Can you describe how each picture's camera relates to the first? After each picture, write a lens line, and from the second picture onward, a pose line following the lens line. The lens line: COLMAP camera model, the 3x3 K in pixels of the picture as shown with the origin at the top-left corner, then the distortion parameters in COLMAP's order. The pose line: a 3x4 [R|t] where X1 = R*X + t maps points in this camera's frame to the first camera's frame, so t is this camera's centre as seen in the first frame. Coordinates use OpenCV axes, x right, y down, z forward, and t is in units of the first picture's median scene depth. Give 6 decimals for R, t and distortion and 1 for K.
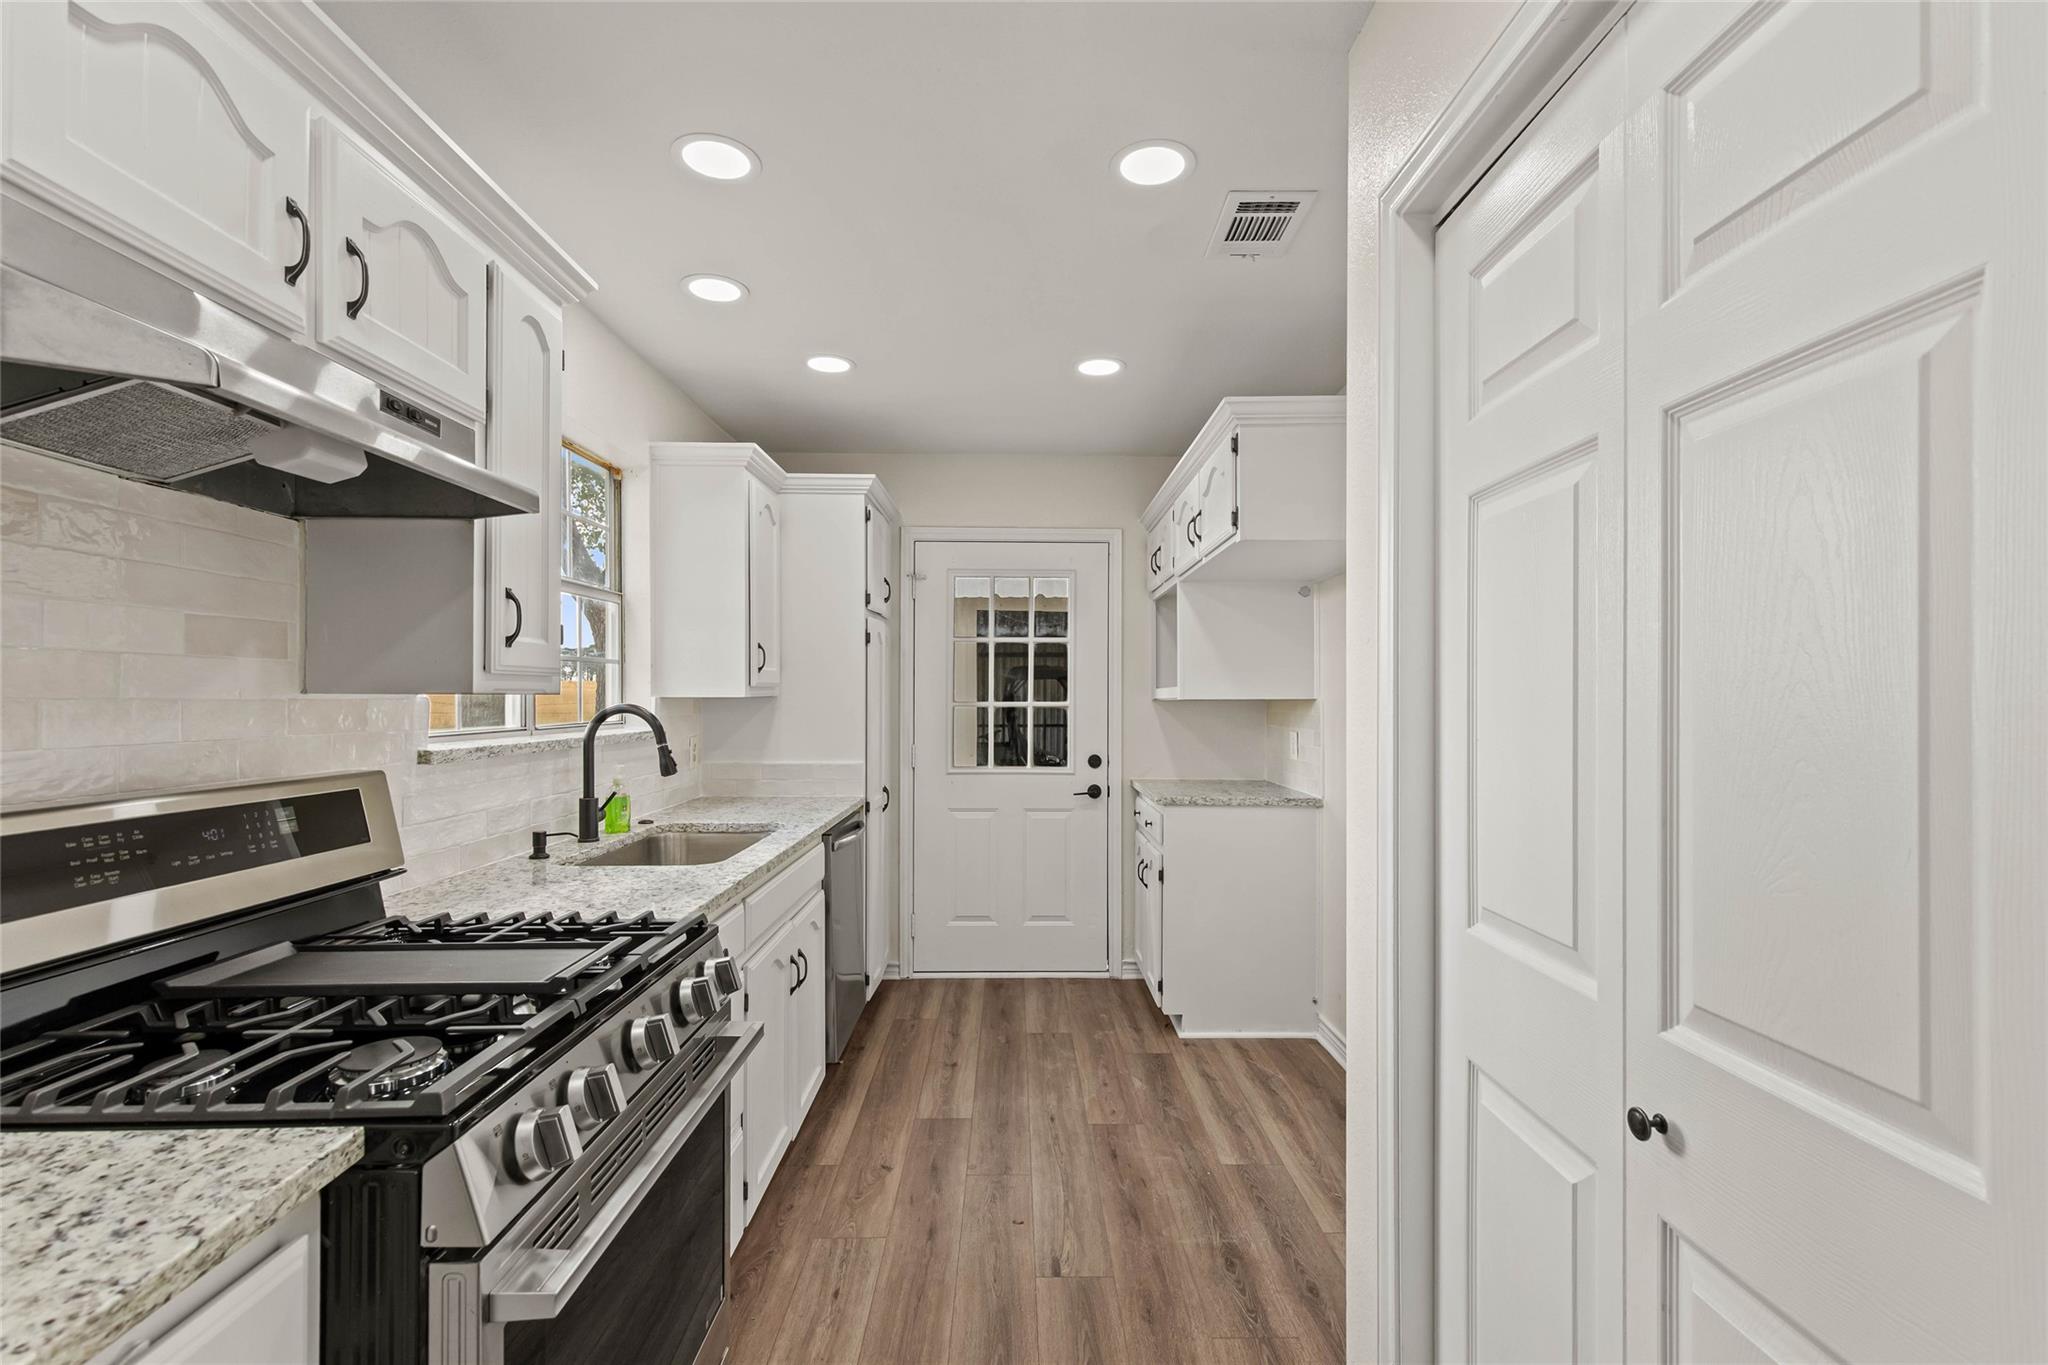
lens RADIAL K [[926.8, 0, 1033.2], [0, 926.8, 700.2], [0, 0, 1]] dist [0.010752, -0.002077]
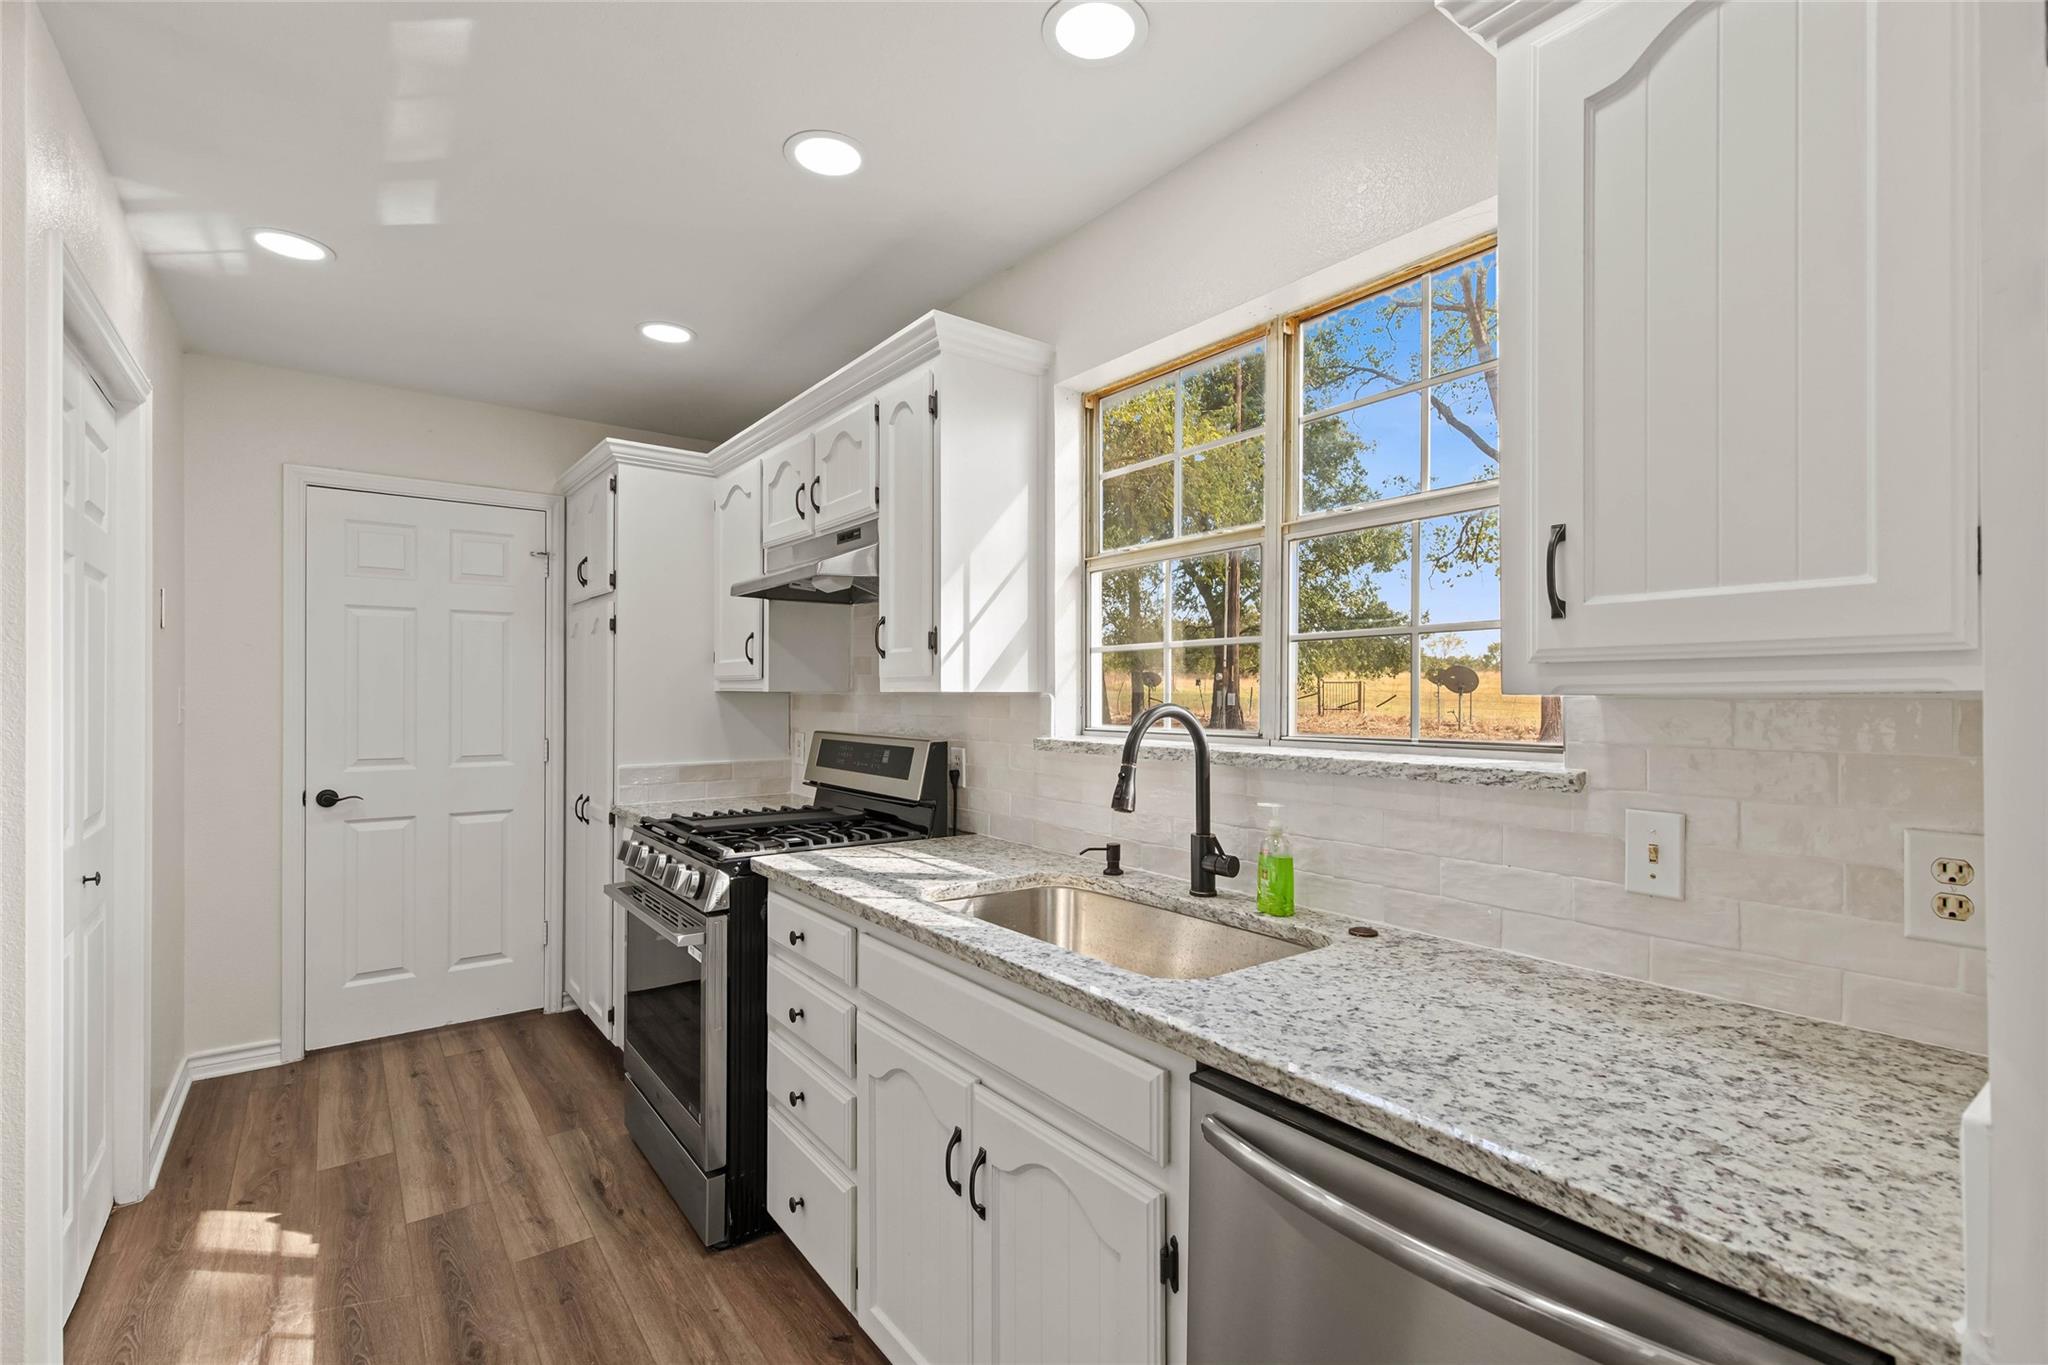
lens RADIAL K [[926.8, 0, 1022.9], [0, 926.8, 687.6], [0, 0, 1]] dist [0.010752, -0.002077]
pose [[-0.813885, -0.006224, -0.580993, 0.053647], [-0.004820, 0.999981, -0.003961, -0.005008], [0.581006, -0.000423, -0.813899, 1.482317]]
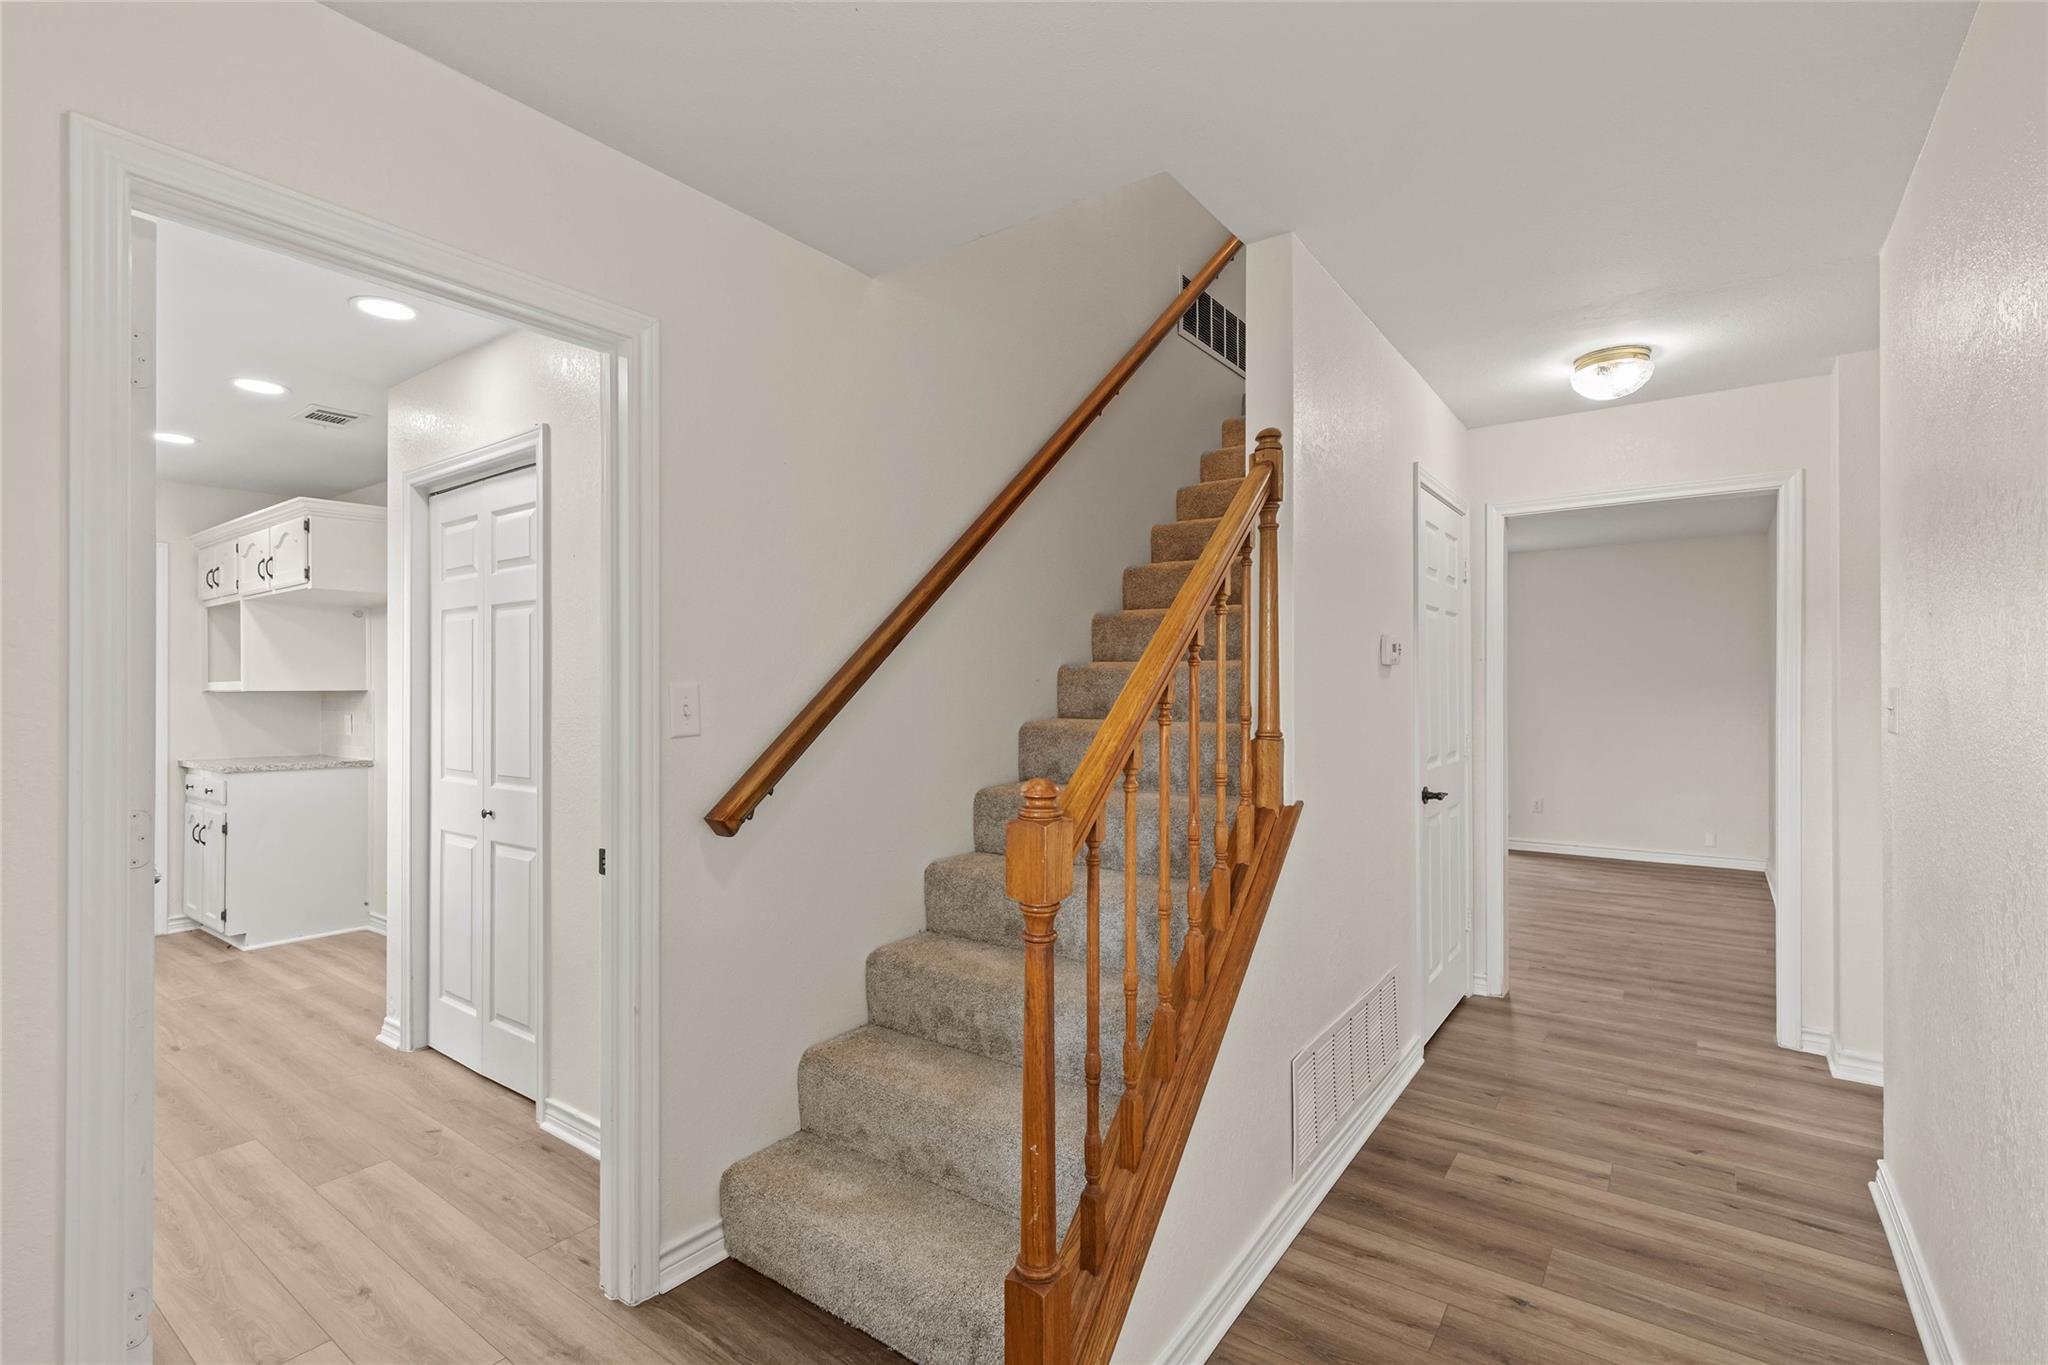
lens RADIAL K [[926.8, 0, 1029.5], [0, 926.8, 685.6], [0, 0, 1]] dist [0.010752, -0.002077]
pose [[0.607269, 0.002425, 0.794493, -0.303093], [0.003834, 0.999975, -0.005983, 0.004783], [-0.794487, 0.006679, 0.607244, -0.955339]]
